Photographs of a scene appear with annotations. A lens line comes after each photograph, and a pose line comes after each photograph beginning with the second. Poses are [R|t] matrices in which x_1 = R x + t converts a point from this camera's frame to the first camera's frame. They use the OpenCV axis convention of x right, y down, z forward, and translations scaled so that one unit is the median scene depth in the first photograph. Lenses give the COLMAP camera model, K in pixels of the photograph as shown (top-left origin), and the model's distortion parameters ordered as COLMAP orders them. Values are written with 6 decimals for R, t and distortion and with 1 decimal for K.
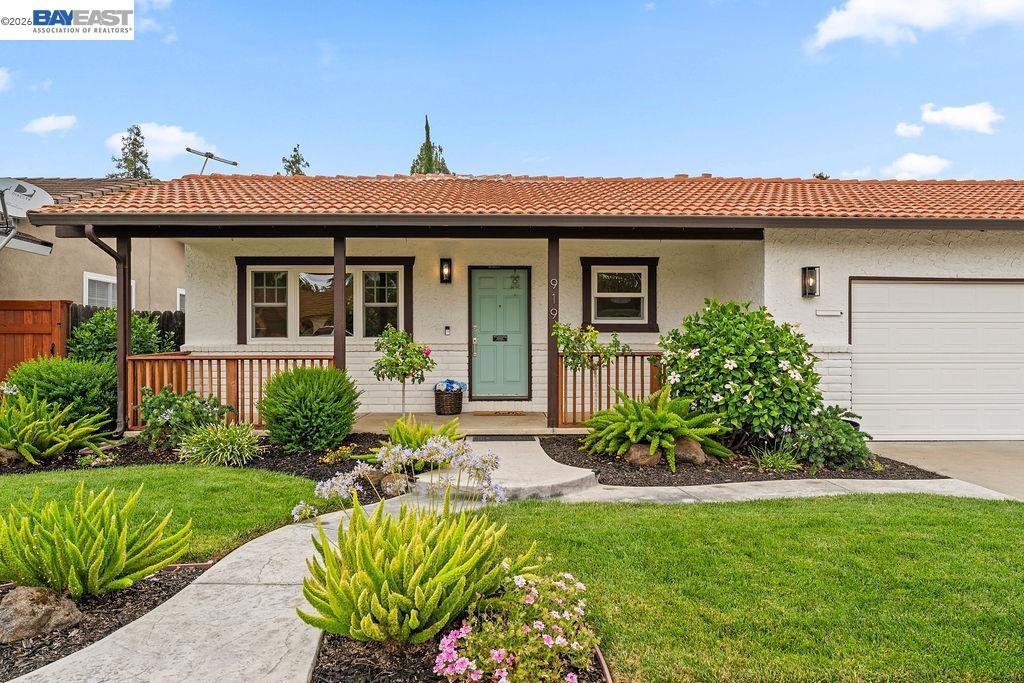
lens RADIAL K [[693.6, 0, 512.0], [0, 693.6, 341.5], [0, 0, 1]] dist [0.009551, 0.001451]
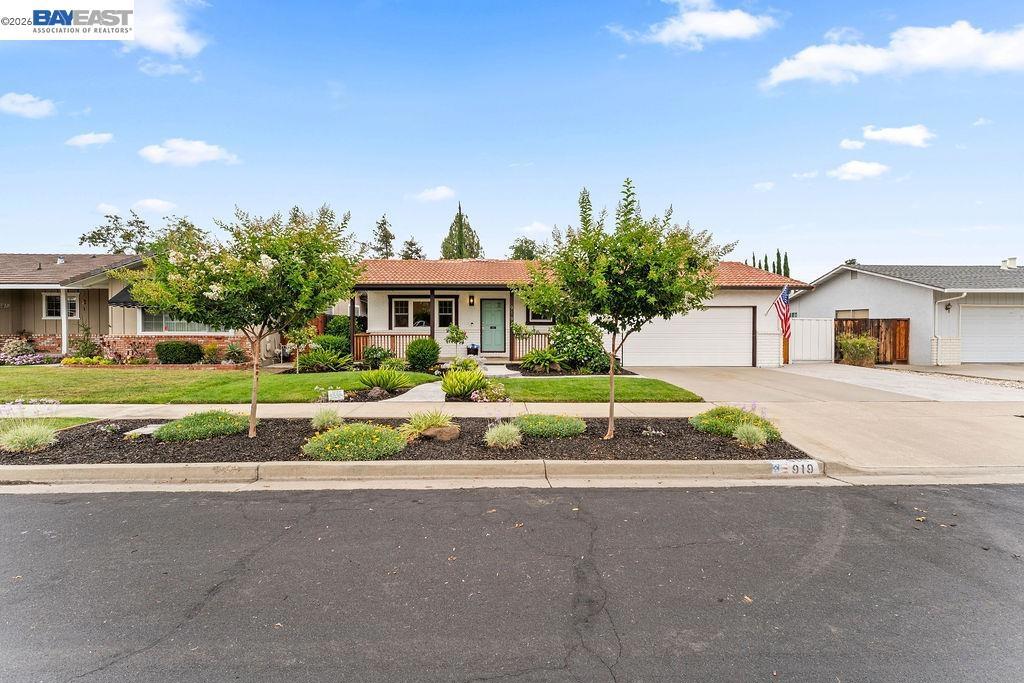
lens RADIAL K [[419.6, 0, 509.5], [0, 419.6, 327.4], [0, 0, 1]] dist [0.001568, -0.000249]
pose [[0.999998, 0.002039, 0.000036, 0.046245], [-0.002040, 0.999997, 0.001003, -0.007595], [-0.000034, -0.001003, 0.999999, -0.568245]]
